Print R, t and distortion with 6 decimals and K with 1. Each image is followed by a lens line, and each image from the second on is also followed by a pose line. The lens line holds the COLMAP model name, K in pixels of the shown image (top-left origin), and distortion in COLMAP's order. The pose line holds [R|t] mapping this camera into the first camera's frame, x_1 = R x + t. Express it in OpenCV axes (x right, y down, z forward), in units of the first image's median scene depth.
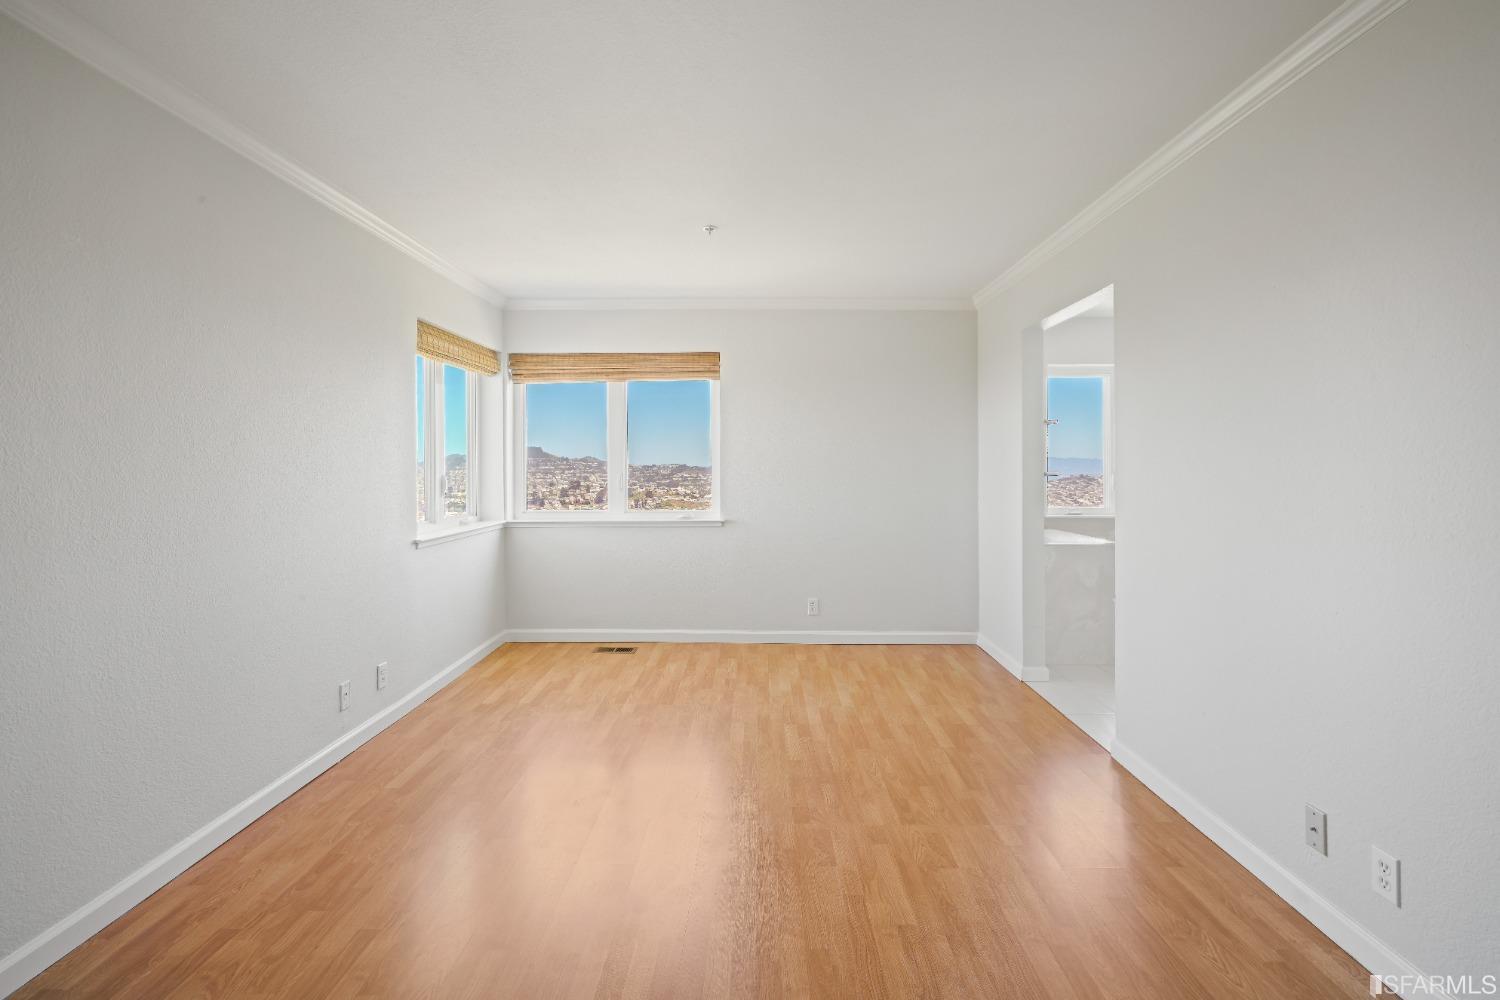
lens RADIAL K [[686.4, 0, 747.2], [0, 686.4, 458.6], [0, 0, 1]] dist [0.000315, 0.000539]
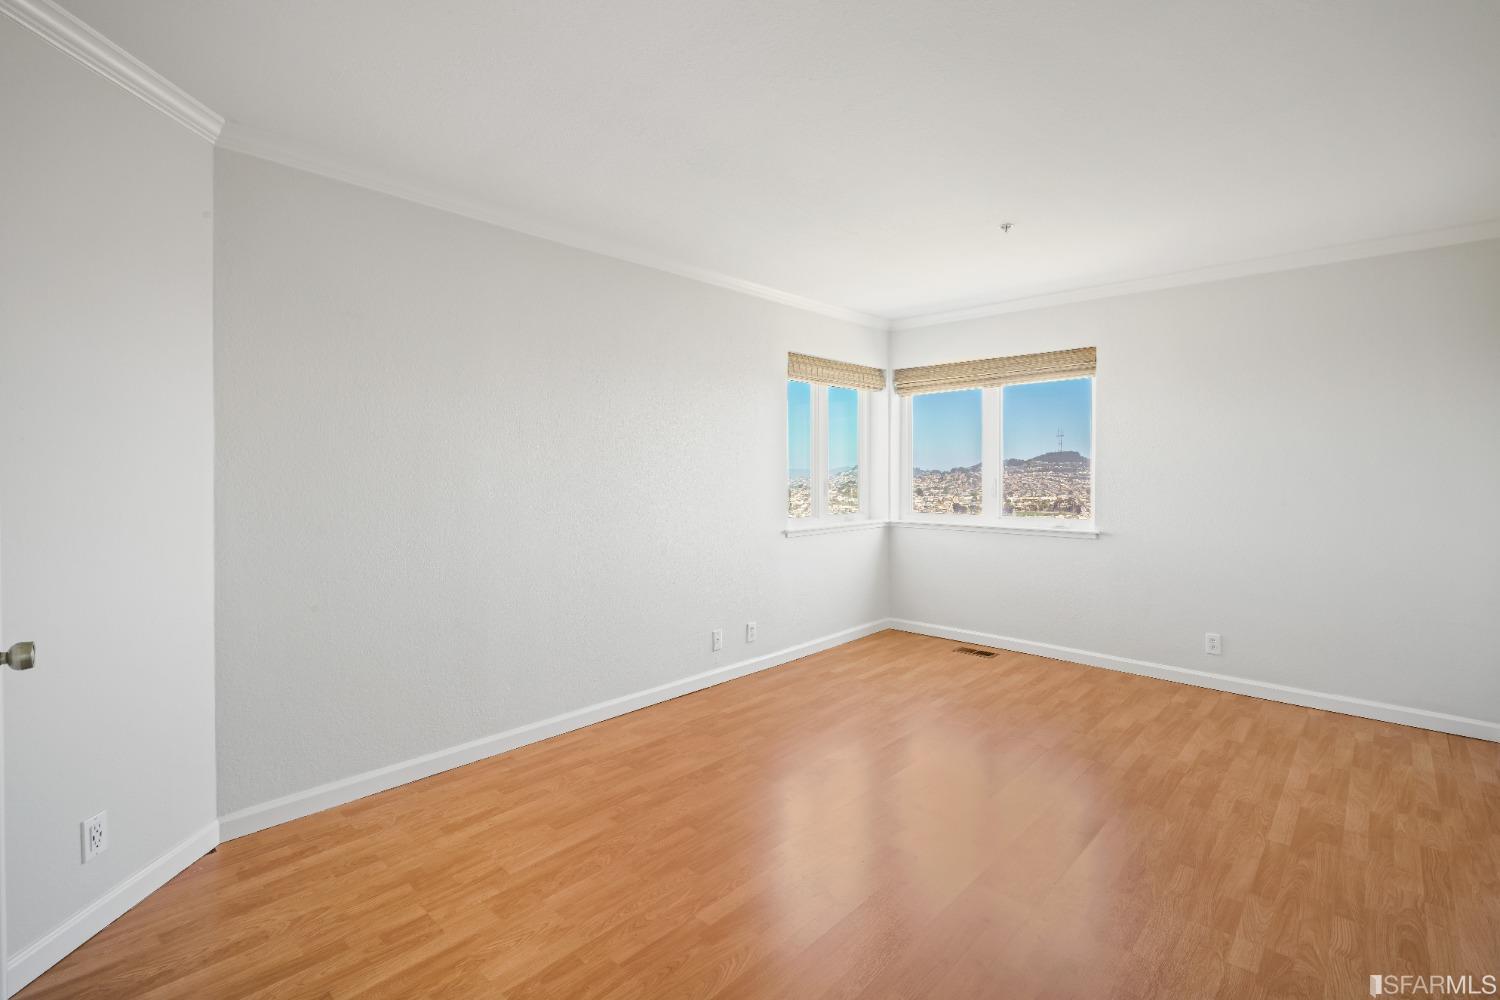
lens RADIAL K [[680.4, 0, 757.8], [0, 680.4, 466.7], [0, 0, 1]] dist [0.002989, 0.000591]
pose [[0.742195, -0.002906, -0.670178, 0.238040], [0.005770, 0.999981, 0.002054, 0.000016], [0.670160, -0.005392, 0.742197, 0.035526]]
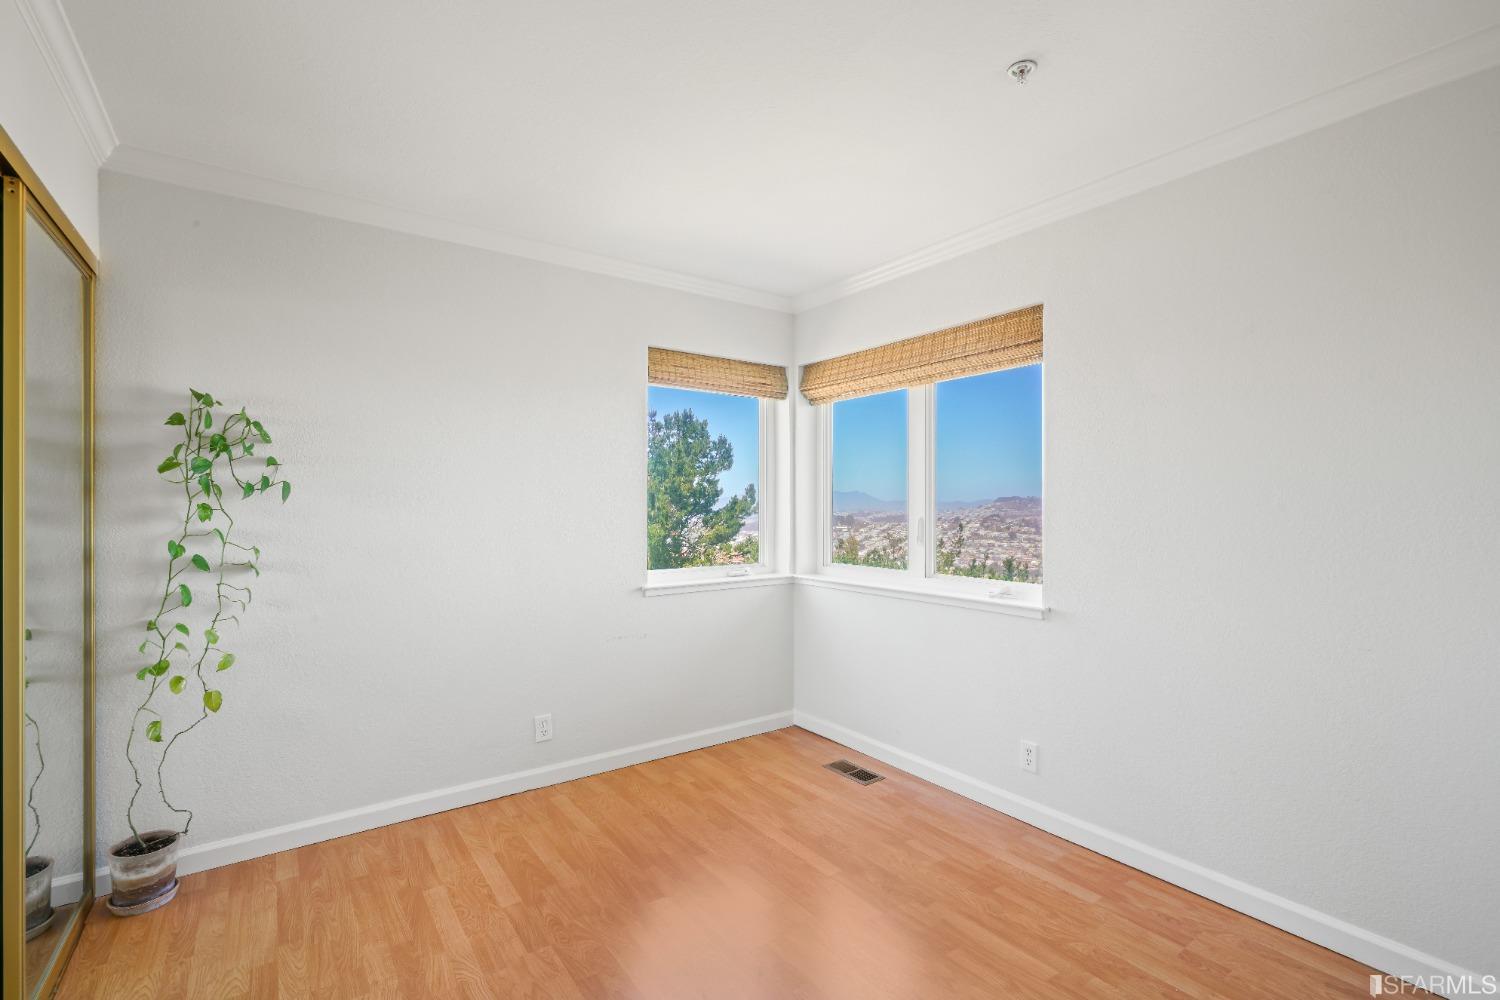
lens RADIAL K [[662.1, 0, 750.0], [0, 662.1, 500.0], [0, 0, 1]] dist [-0.002162, -0.000150]
pose [[0.575876, -0.002405, -0.817533, 0.268339], [0.006221, 0.999980, 0.001440, 0.000529], [0.817513, -0.005915, 0.575880, 0.522188]]
